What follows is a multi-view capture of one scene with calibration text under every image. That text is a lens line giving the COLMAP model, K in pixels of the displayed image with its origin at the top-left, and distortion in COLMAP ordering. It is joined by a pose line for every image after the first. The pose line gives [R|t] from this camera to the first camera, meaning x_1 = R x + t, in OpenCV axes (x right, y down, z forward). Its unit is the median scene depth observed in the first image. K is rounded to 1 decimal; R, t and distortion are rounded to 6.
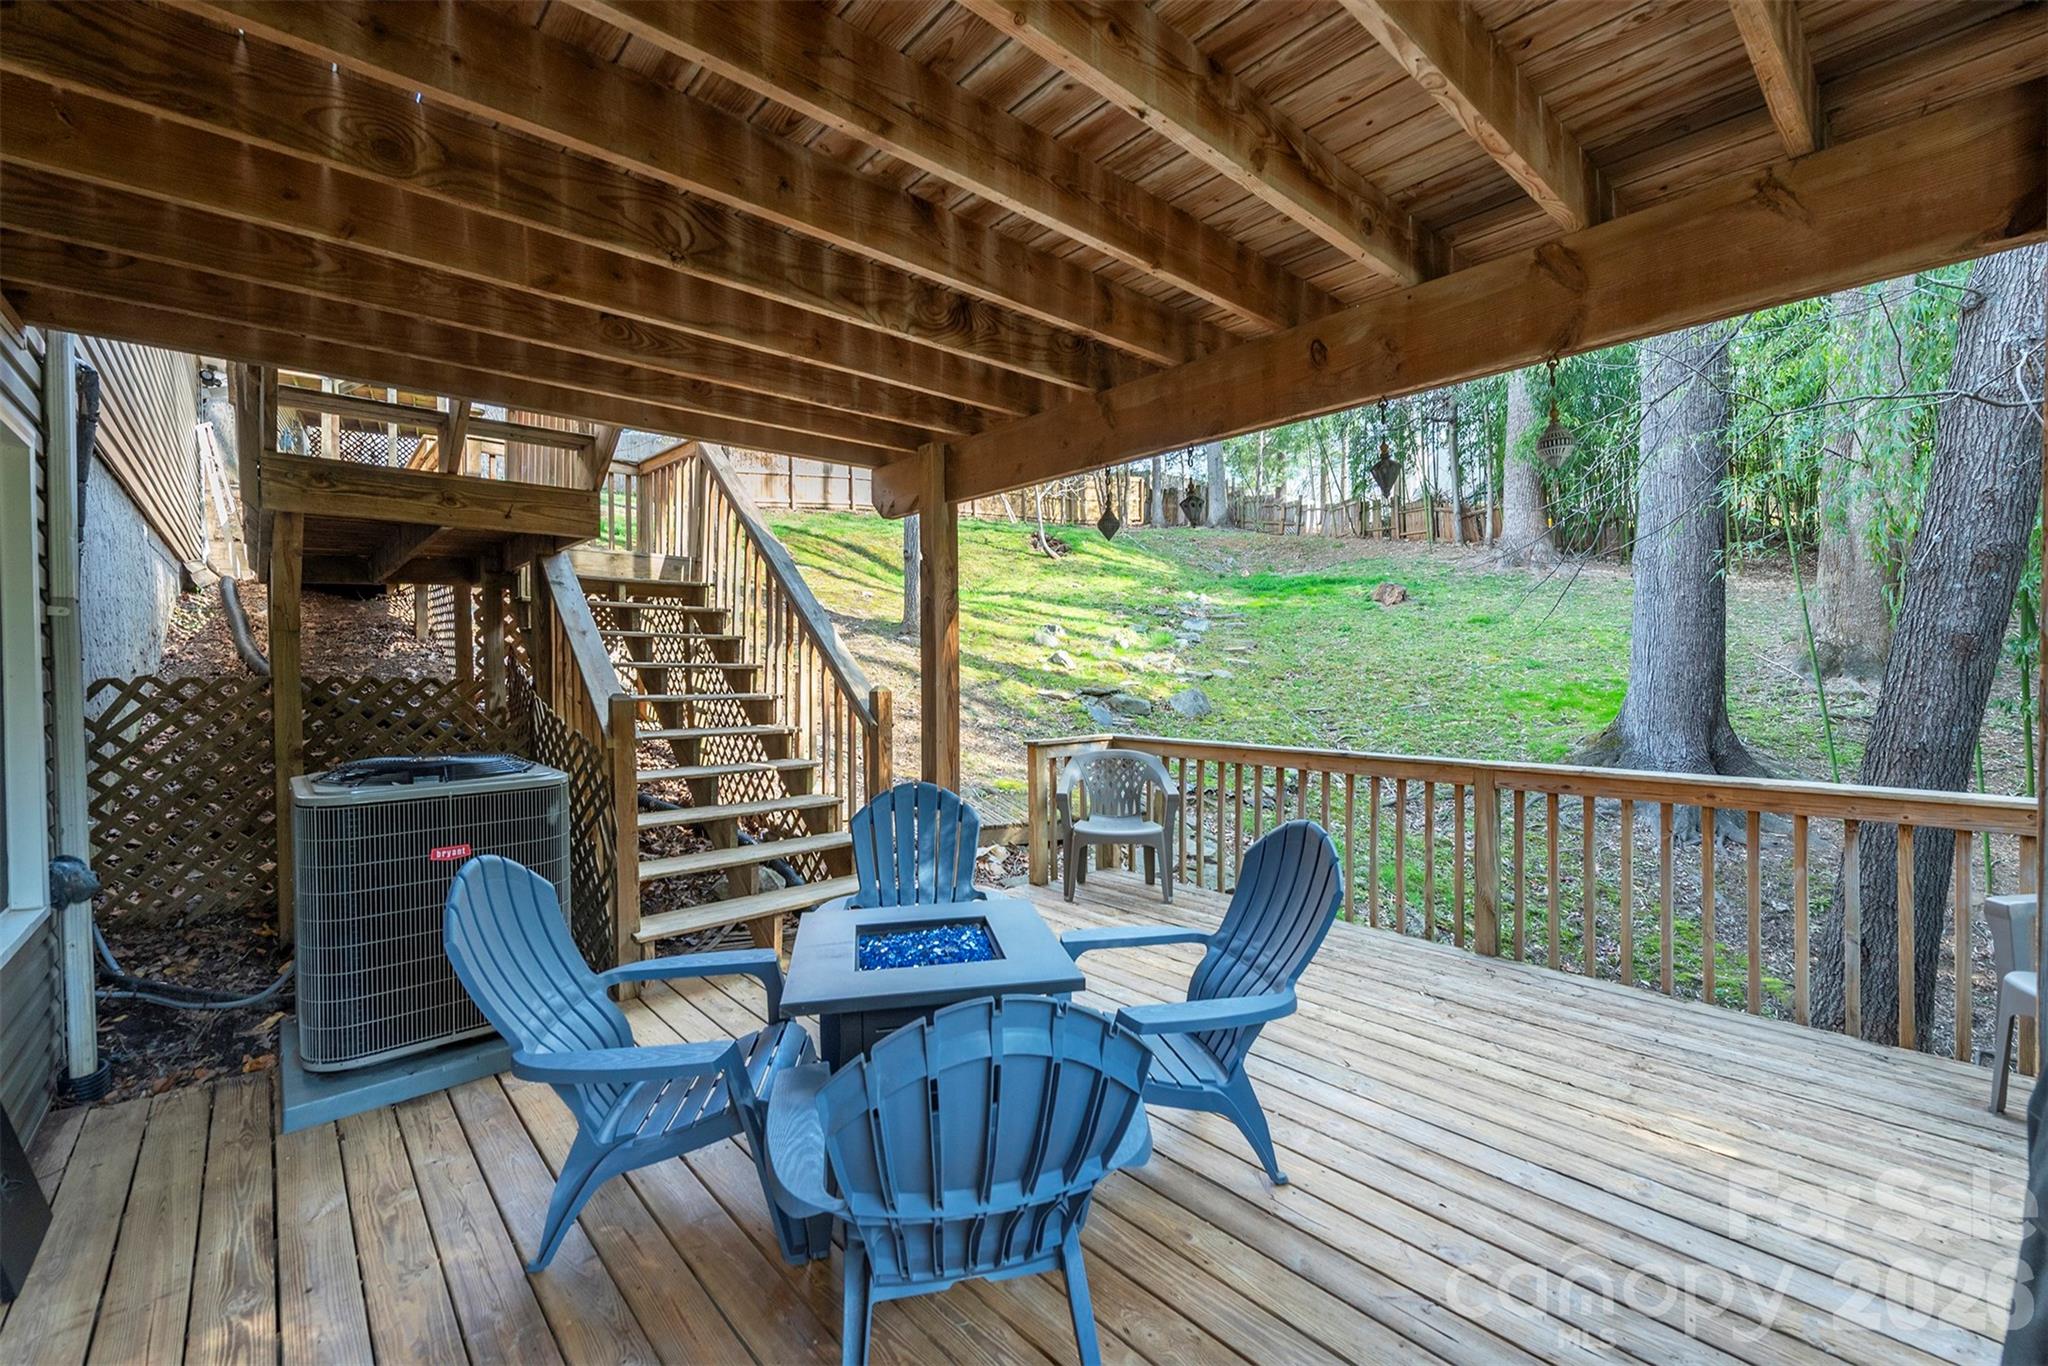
lens RADIAL K [[849.0, 0, 1024.0], [0, 849.0, 683.0], [0, 0, 1]] dist [0.007687, 0.000013]
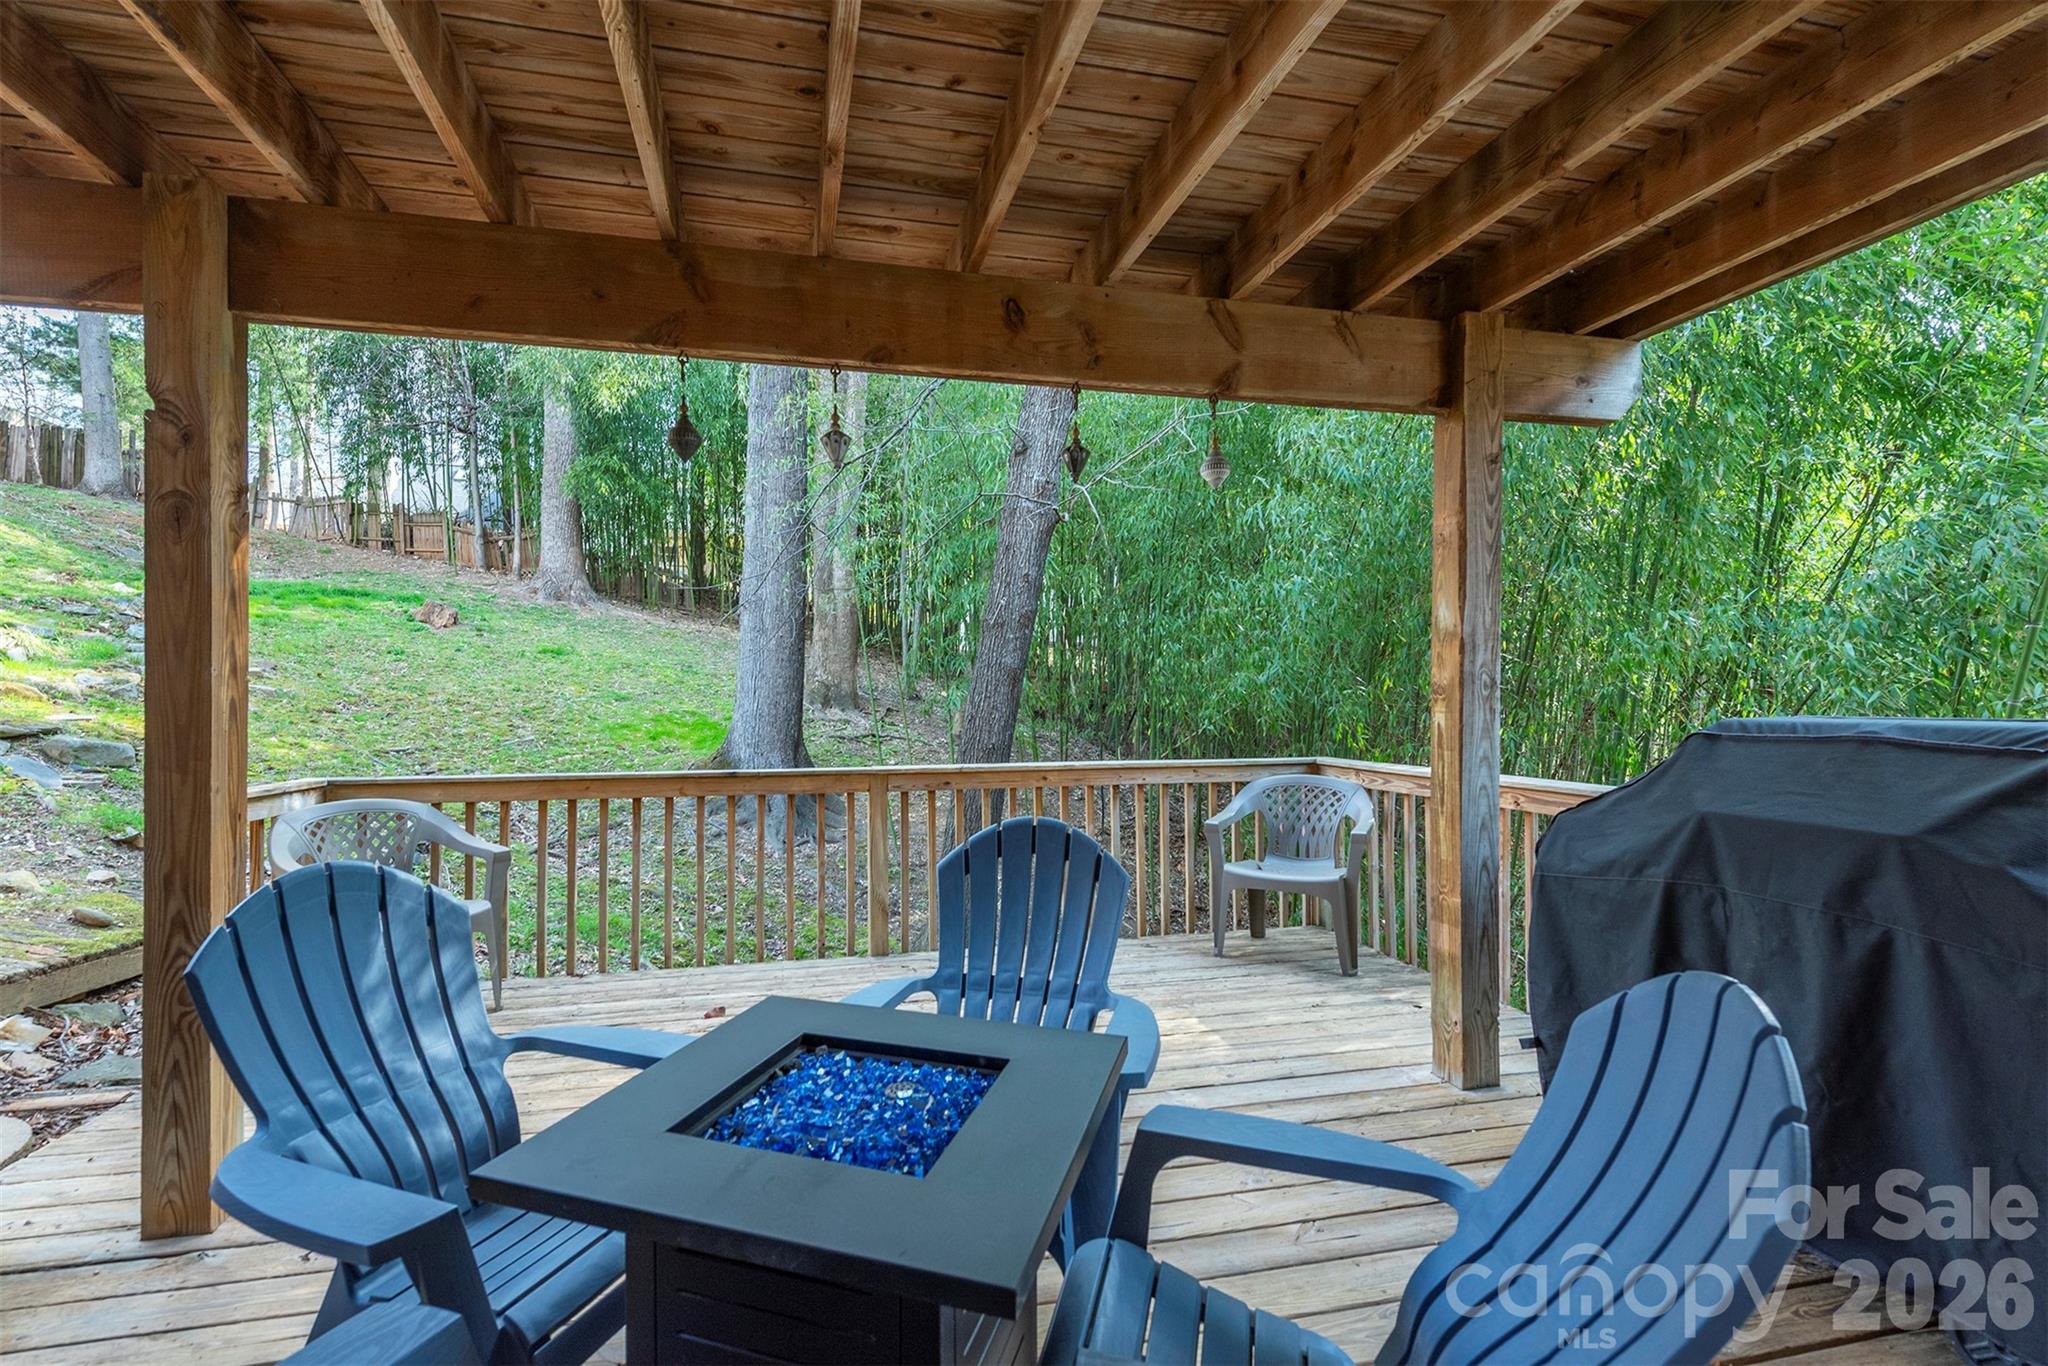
lens RADIAL K [[890.9, 0, 973.6], [0, 890.9, 695.7], [0, 0, 1]] dist [0.011566, -0.000543]
pose [[0.495027, 0.015079, 0.868747, -0.093883], [0.016357, 0.999510, -0.026670, 0.010284], [-0.868724, 0.027412, 0.494538, 0.101178]]
